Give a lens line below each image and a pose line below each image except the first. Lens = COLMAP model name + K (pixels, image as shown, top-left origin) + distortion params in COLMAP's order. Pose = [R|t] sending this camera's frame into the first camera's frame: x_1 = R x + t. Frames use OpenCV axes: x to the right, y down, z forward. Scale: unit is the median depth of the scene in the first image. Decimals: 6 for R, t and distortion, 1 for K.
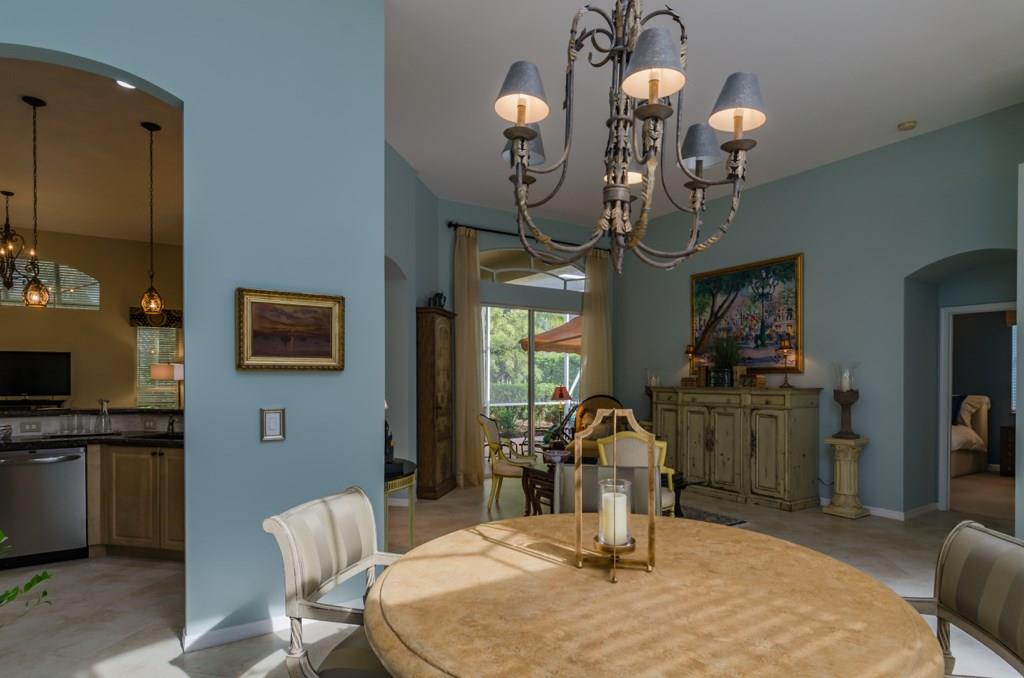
lens RADIAL K [[545.7, 0, 517.7], [0, 545.7, 386.5], [0, 0, 1]] dist [0.008041, -0.009929]
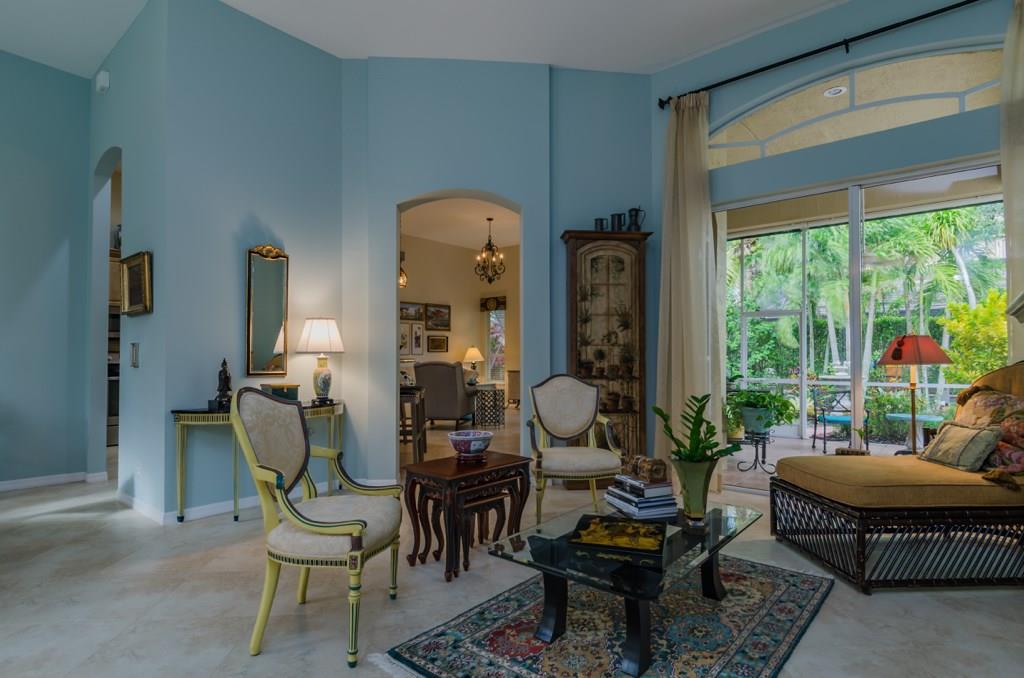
lens RADIAL K [[545.7, 0, 521.5], [0, 545.7, 352.4], [0, 0, 1]] dist [0.008041, -0.009929]
pose [[0.291441, -0.014509, -0.956479, 0.517216], [-0.010203, 0.999781, -0.018275, 0.032590], [0.956534, 0.015085, 0.291229, 0.696006]]
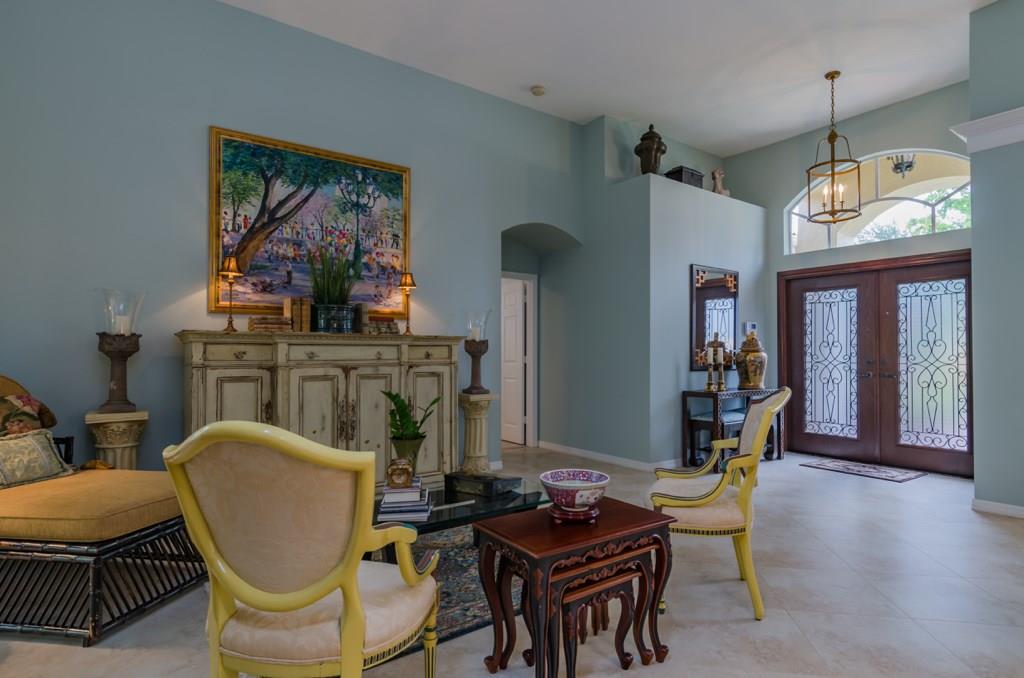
lens RADIAL K [[545.7, 0, 521.5], [0, 545.7, 346.2], [0, 0, 1]] dist [0.008041, -0.009929]
pose [[-0.056334, 0.013241, 0.998324, -0.259146], [0.011566, 0.999854, -0.012608, 0.024231], [-0.998345, 0.010836, -0.056479, 0.837055]]
